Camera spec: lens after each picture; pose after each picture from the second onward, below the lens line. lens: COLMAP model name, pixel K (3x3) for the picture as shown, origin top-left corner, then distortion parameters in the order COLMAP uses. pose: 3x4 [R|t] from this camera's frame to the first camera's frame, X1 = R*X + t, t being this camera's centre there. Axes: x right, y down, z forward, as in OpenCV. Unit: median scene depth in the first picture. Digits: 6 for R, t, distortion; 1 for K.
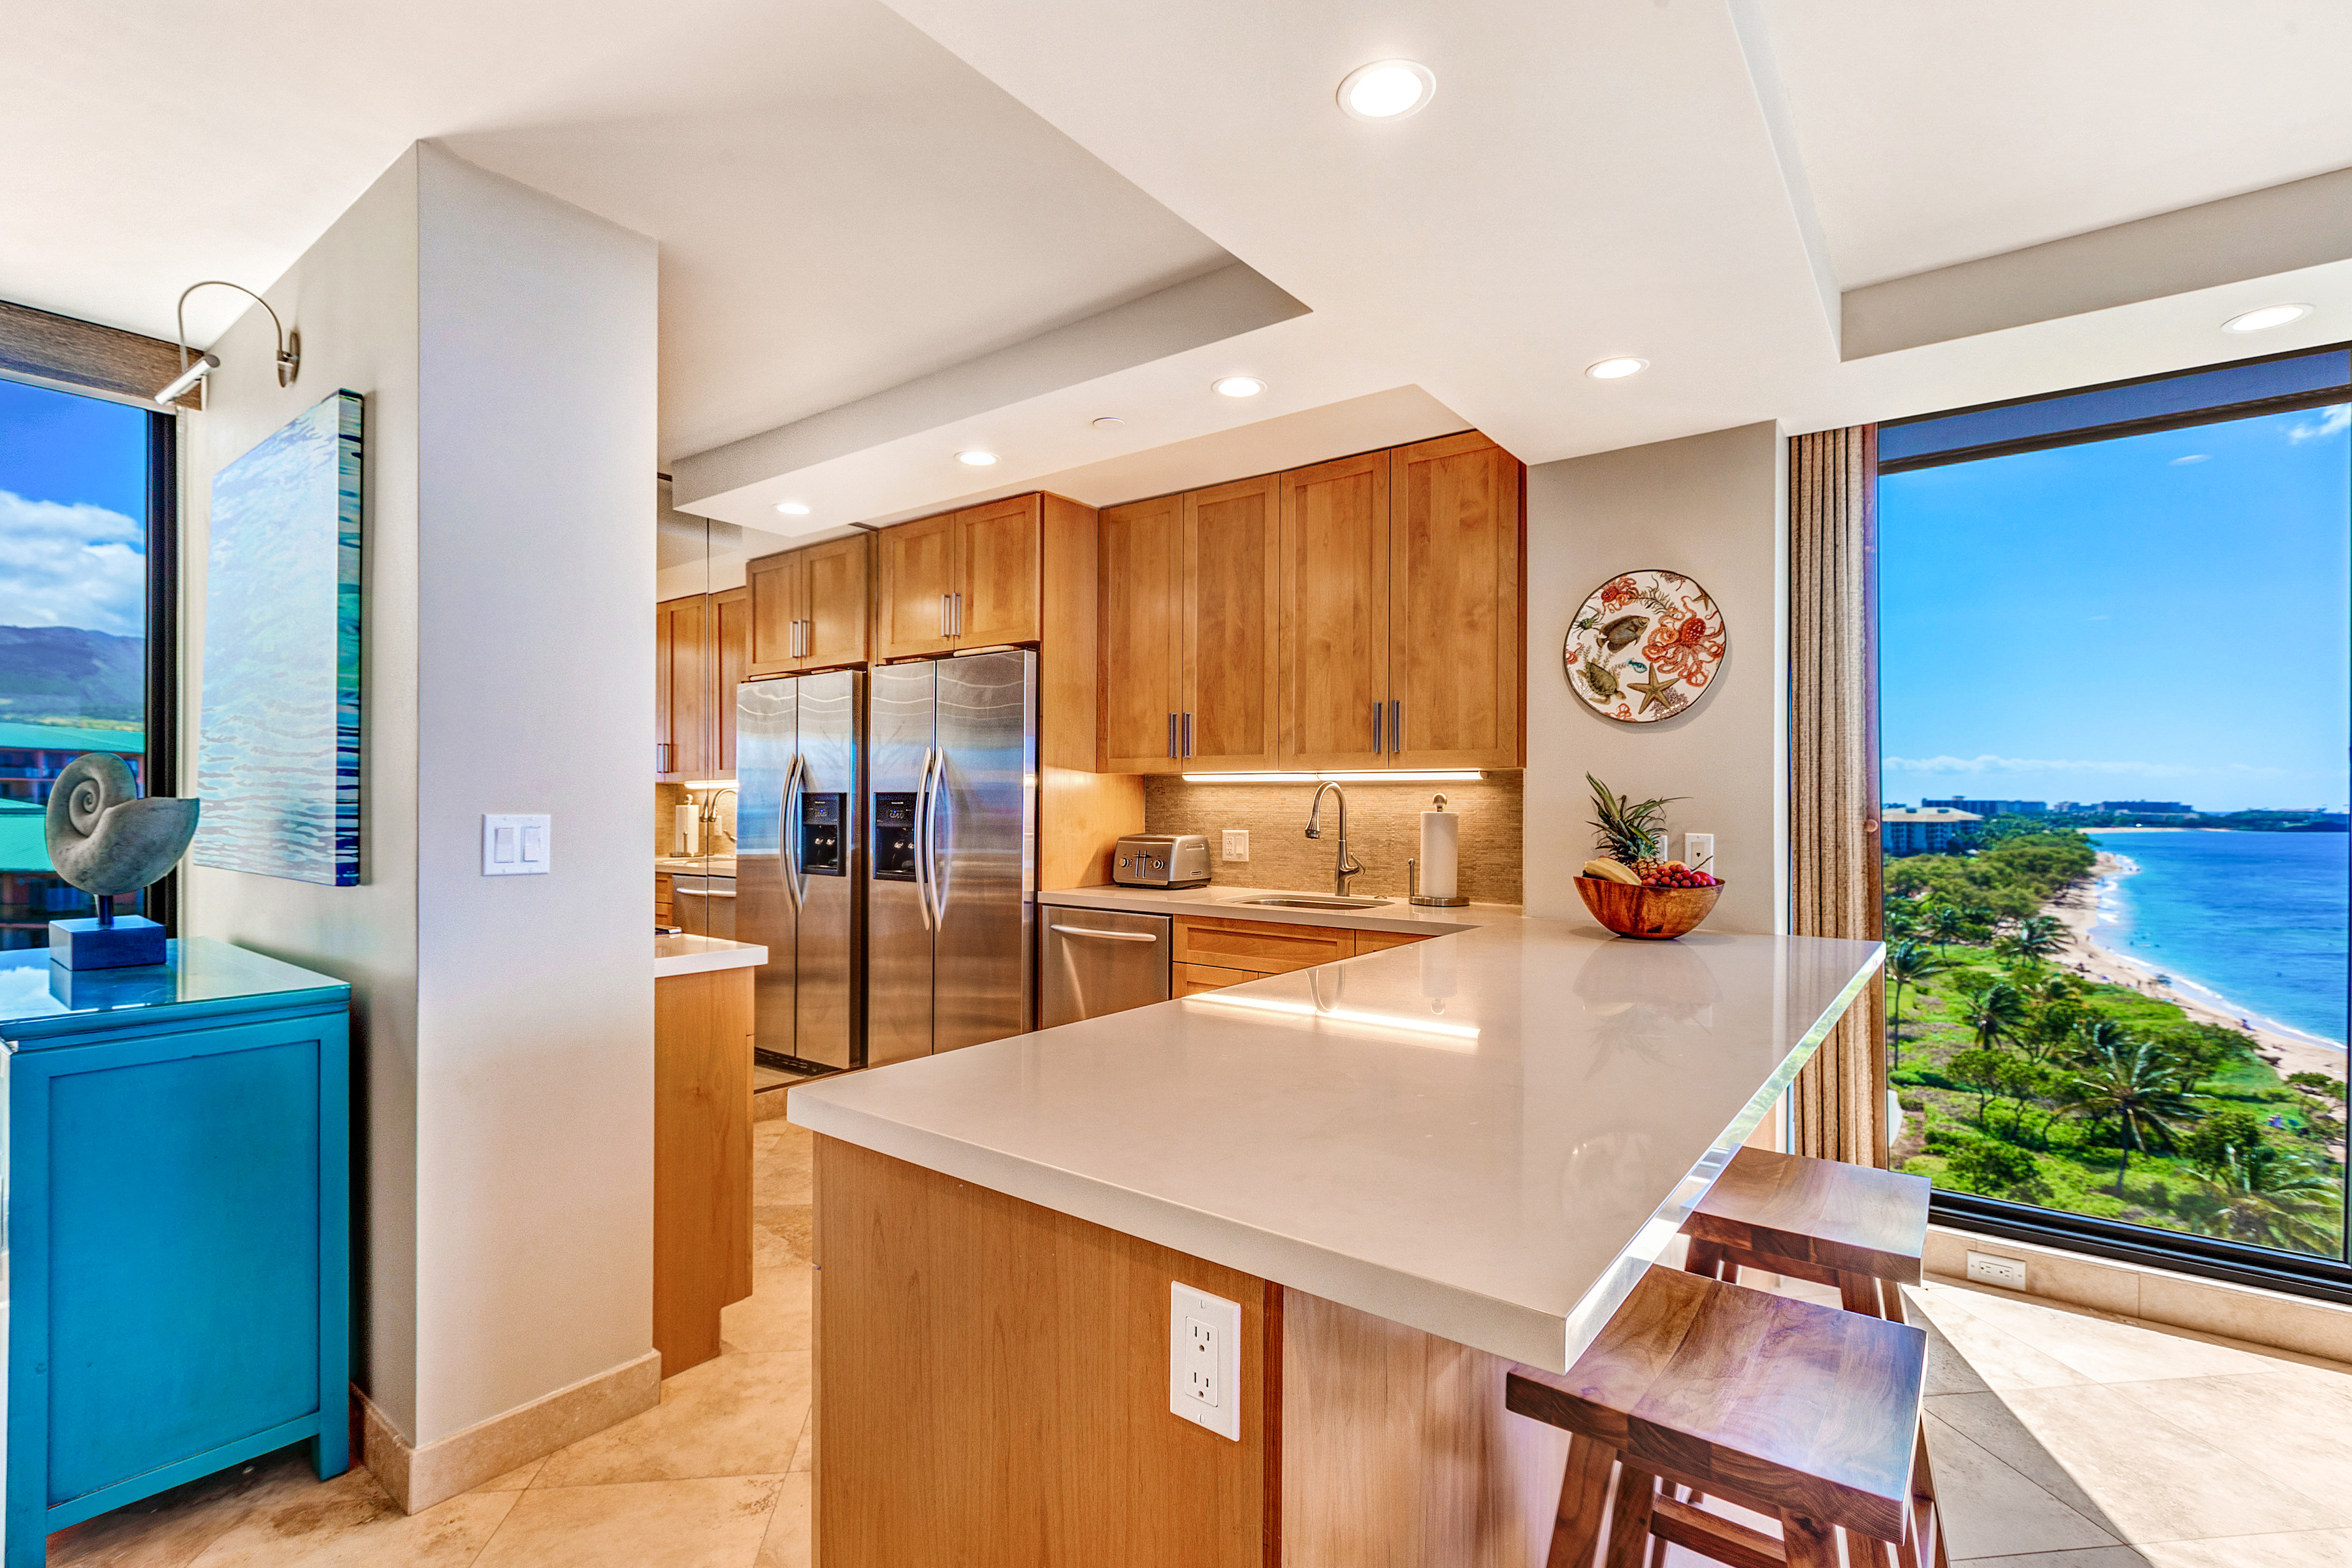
lens RADIAL K [[1093.1, 0, 1127.7], [0, 1093.1, 811.1], [0, 0, 1]] dist [-0.000508, -0.000041]
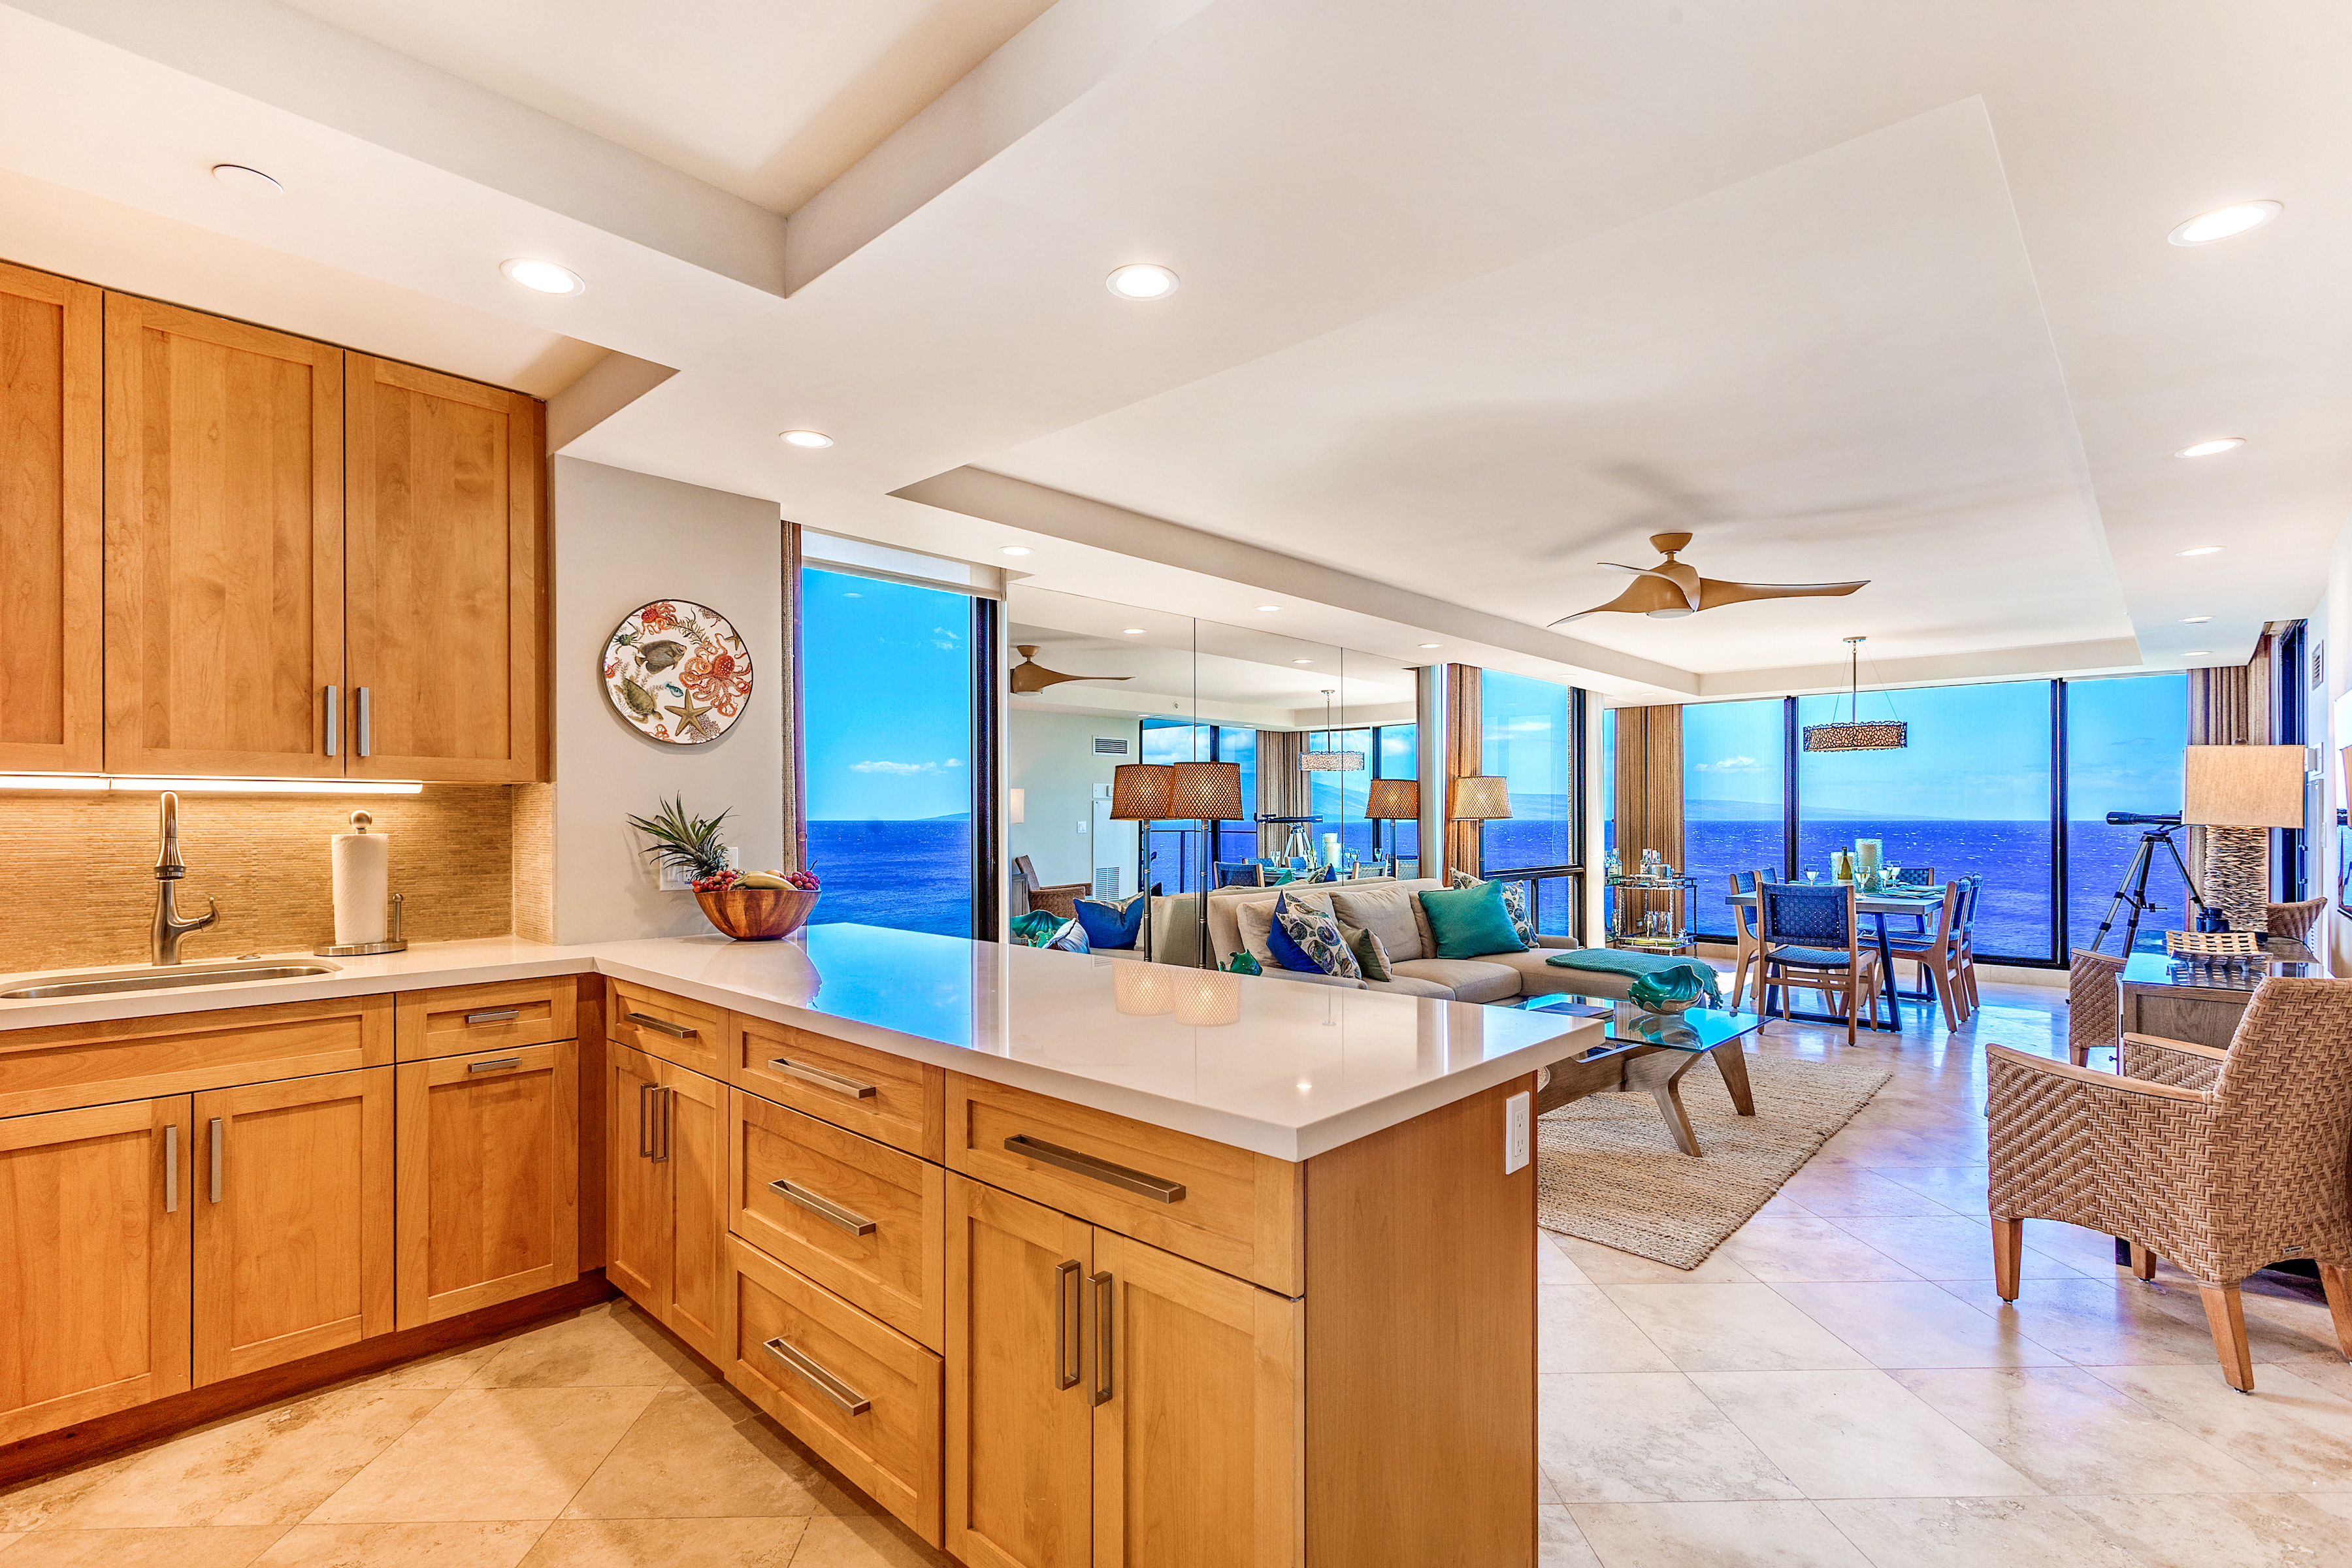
lens RADIAL K [[1074.8, 0, 1181.6], [0, 1074.8, 814.3], [0, 0, 1]] dist [0.000983, -0.000807]
pose [[0.070742, -0.002018, 0.997493, -0.431393], [0.011531, 0.999933, 0.001205, -0.007523], [-0.997428, 0.011417, 0.070761, 0.362522]]
